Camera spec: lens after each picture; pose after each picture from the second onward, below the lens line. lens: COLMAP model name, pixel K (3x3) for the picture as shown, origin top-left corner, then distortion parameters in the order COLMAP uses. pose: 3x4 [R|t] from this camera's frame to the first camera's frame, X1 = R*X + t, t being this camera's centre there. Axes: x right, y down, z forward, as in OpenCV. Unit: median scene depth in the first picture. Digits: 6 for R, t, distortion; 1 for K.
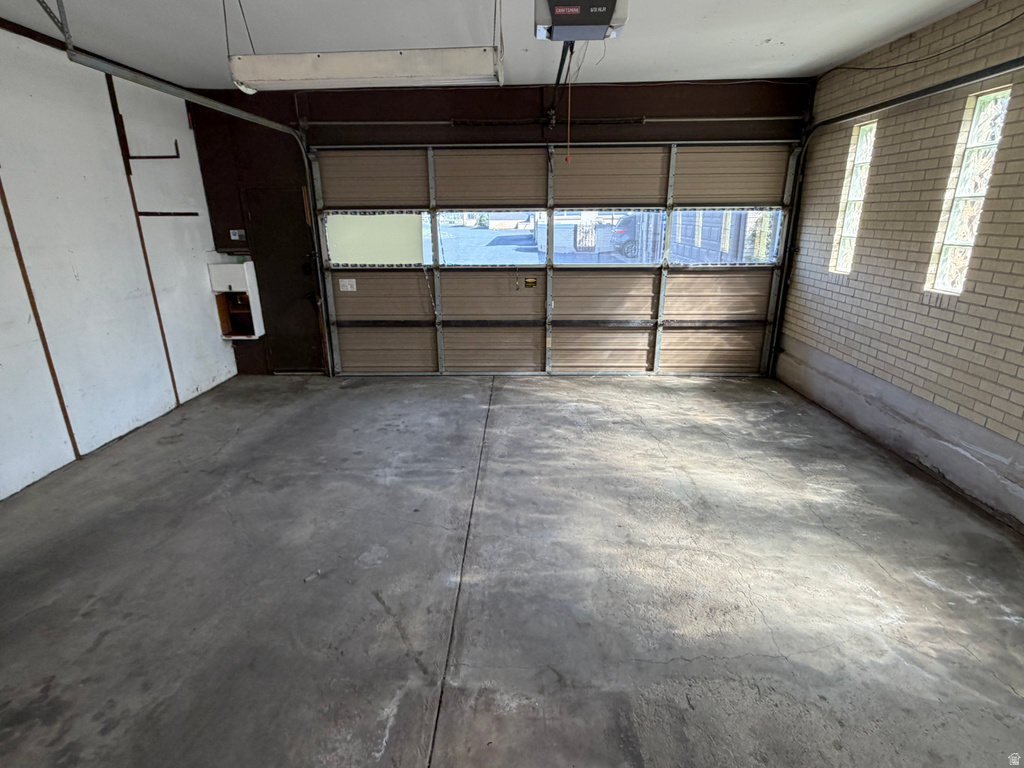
lens RADIAL K [[533.4, 0, 513.2], [0, 533.4, 385.7], [0, 0, 1]] dist [-0.003231, -0.000283]
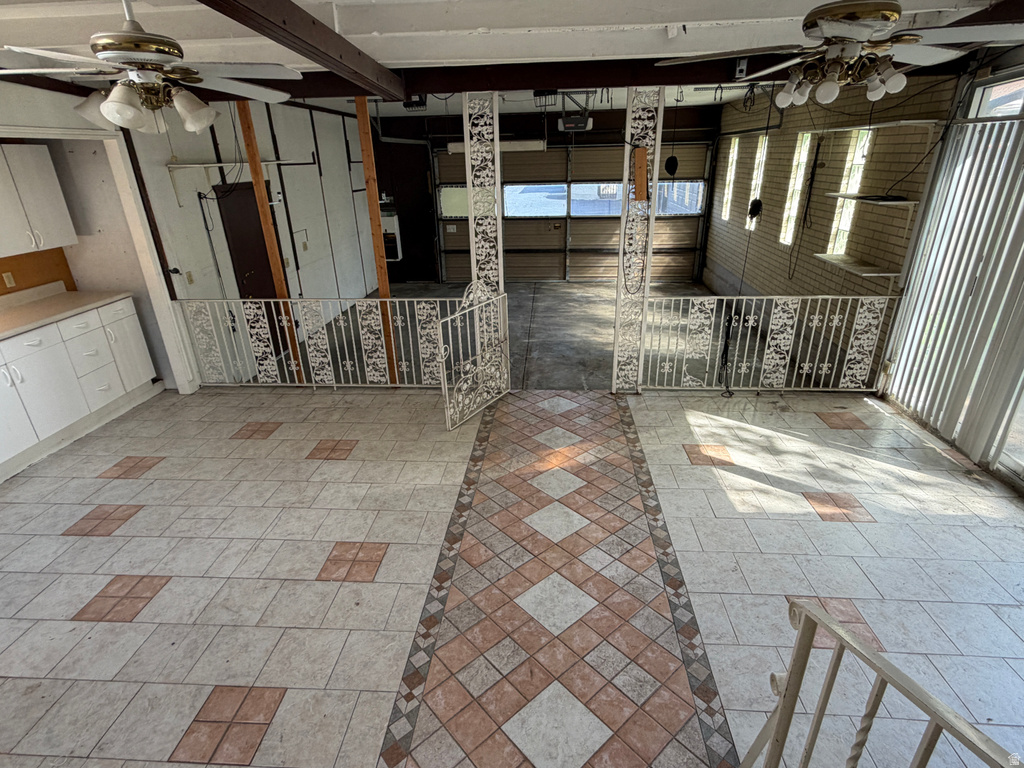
lens RADIAL K [[533.4, 0, 512.1], [0, 533.4, 385.1], [0, 0, 1]] dist [-0.003231, -0.000283]
pose [[0.998430, 0.008149, -0.055415, -0.014472], [-0.002828, 0.995432, 0.095435, 0.158389], [0.055940, -0.095128, 0.993892, -0.794939]]
